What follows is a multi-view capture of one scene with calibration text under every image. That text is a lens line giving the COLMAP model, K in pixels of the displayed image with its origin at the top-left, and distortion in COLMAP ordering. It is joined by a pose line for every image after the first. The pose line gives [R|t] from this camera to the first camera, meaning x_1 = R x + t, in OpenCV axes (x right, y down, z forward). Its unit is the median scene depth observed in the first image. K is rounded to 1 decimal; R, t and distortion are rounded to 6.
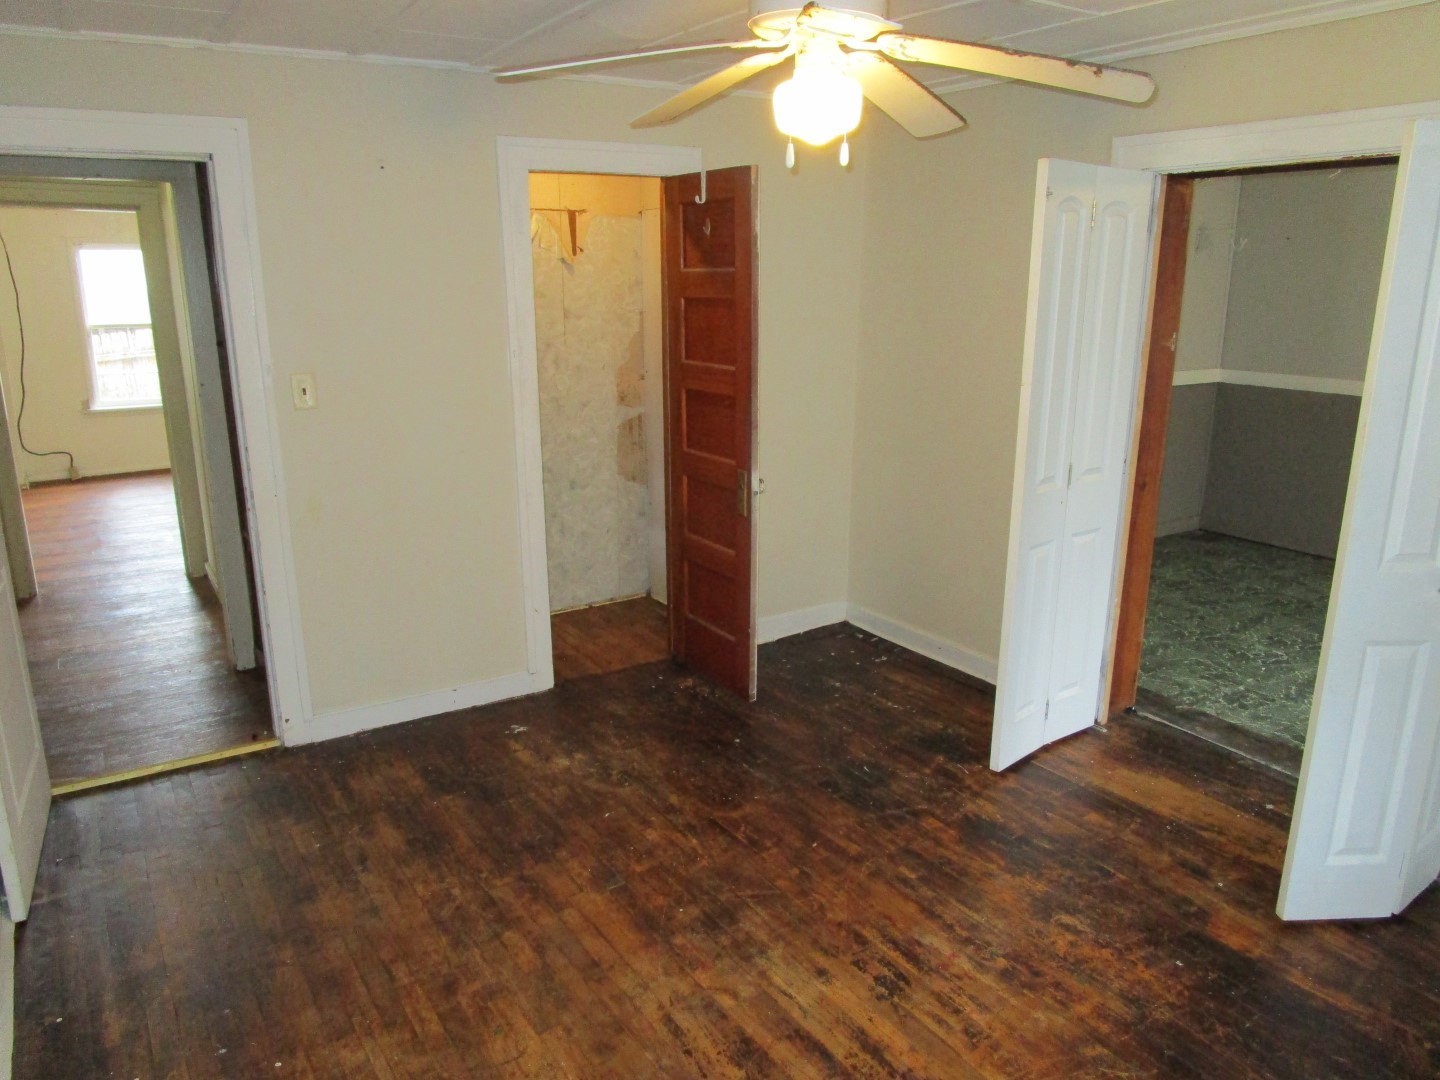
lens RADIAL K [[1019.5, 0, 719.3], [0, 1019.5, 528.4], [0, 0, 1]] dist [-0.020156, 0.001306]
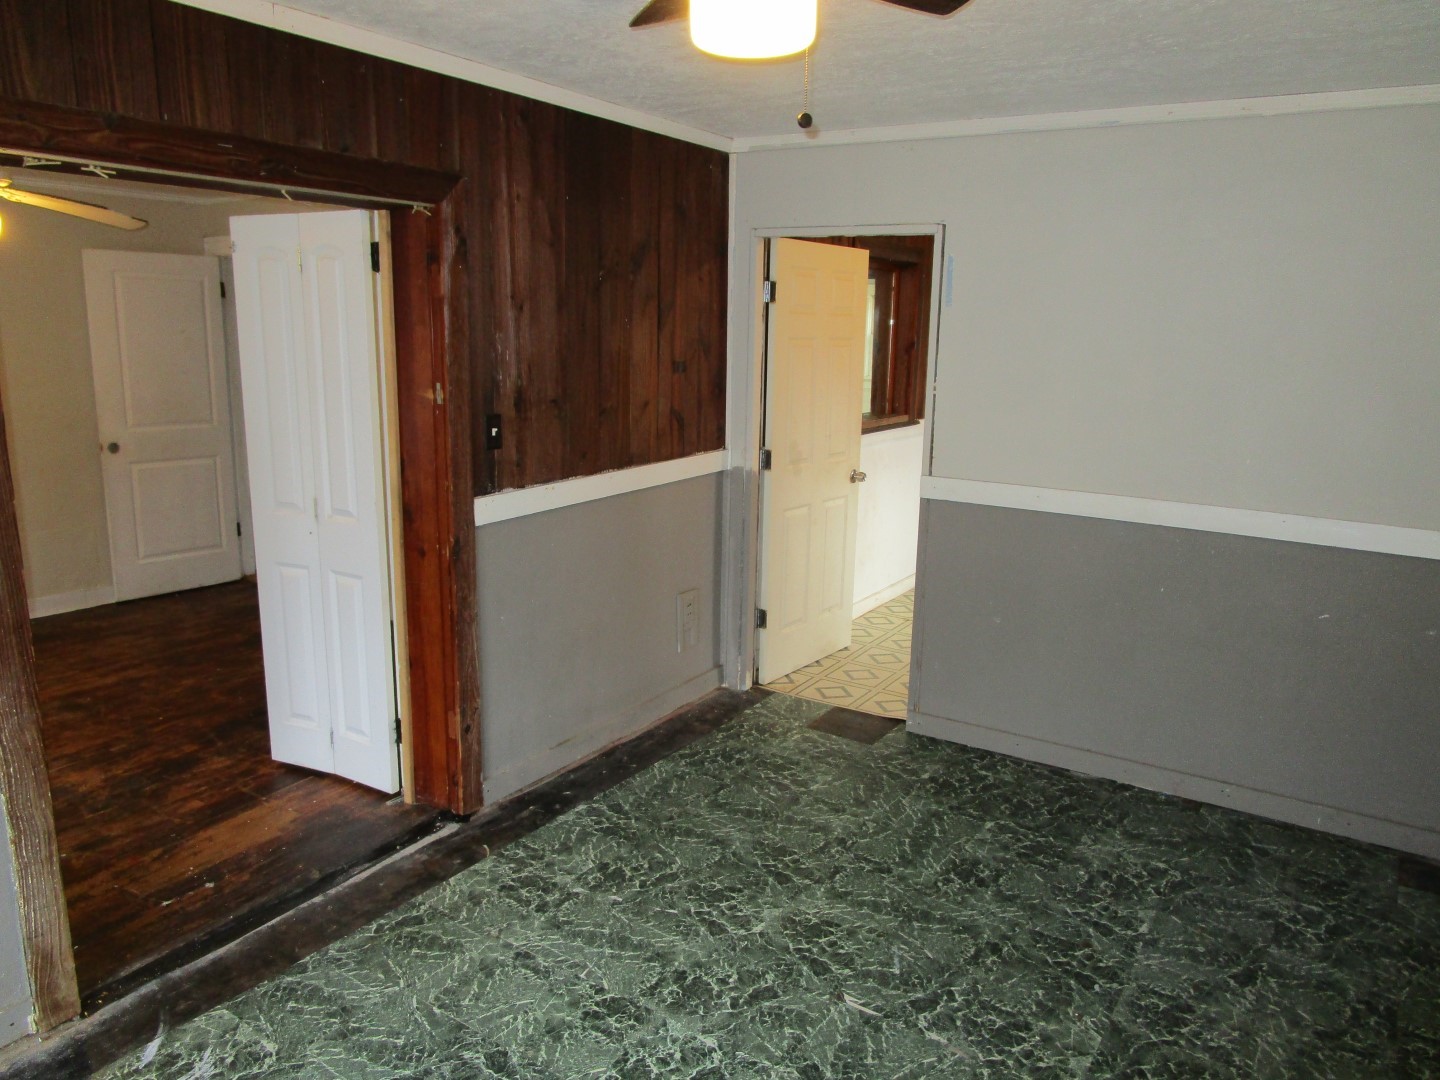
lens RADIAL K [[1019.5, 0, 711.8], [0, 1019.5, 540.4], [0, 0, 1]] dist [-0.020156, 0.001306]
pose [[0.407380, 0.189950, -0.893286, 1.733897], [-0.238212, 0.966372, 0.096856, -0.258587], [0.881644, 0.173335, 0.438929, 1.104510]]
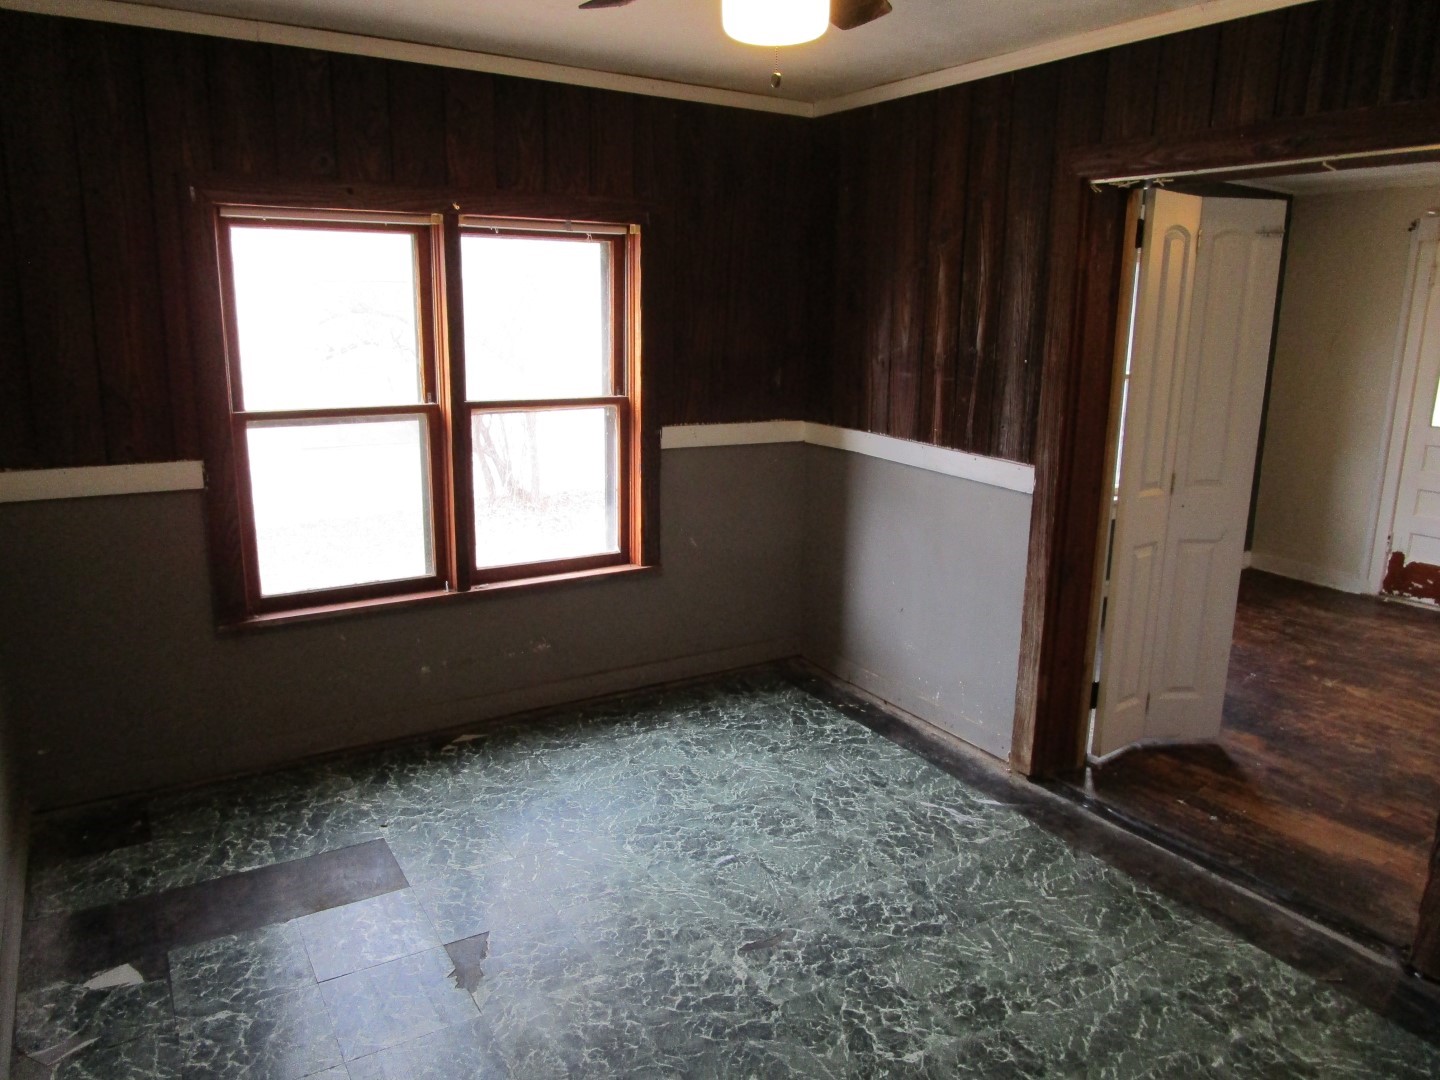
lens RADIAL K [[1019.5, 0, 726.6], [0, 1019.5, 543.4], [0, 0, 1]] dist [-0.020156, 0.001306]
pose [[-0.999591, -0.028502, -0.002259, 1.208786], [-0.026376, 0.888749, 0.457634, -0.480771], [-0.011035, 0.457506, -0.889138, 2.070042]]
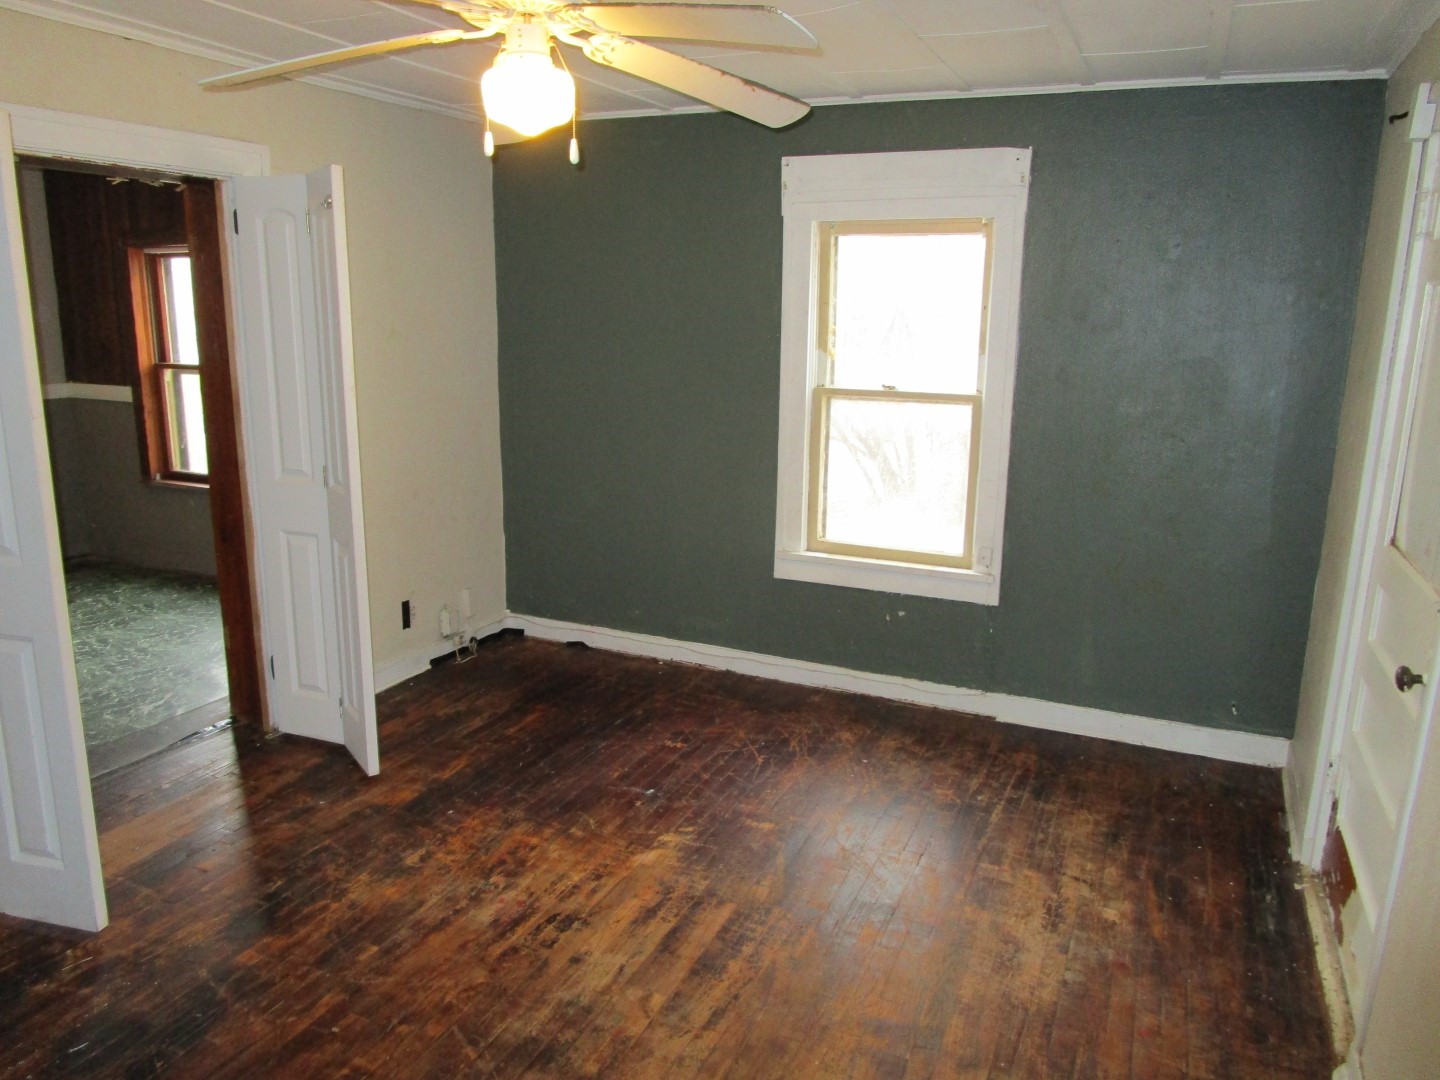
lens RADIAL K [[1019.5, 0, 730.5], [0, 1019.5, 546.9], [0, 0, 1]] dist [-0.020156, 0.001306]
pose [[-0.537005, -0.210680, 0.816847, -0.645628], [0.182829, 0.916230, 0.356506, -0.244149], [-0.823529, 0.340789, -0.453502, 1.065299]]
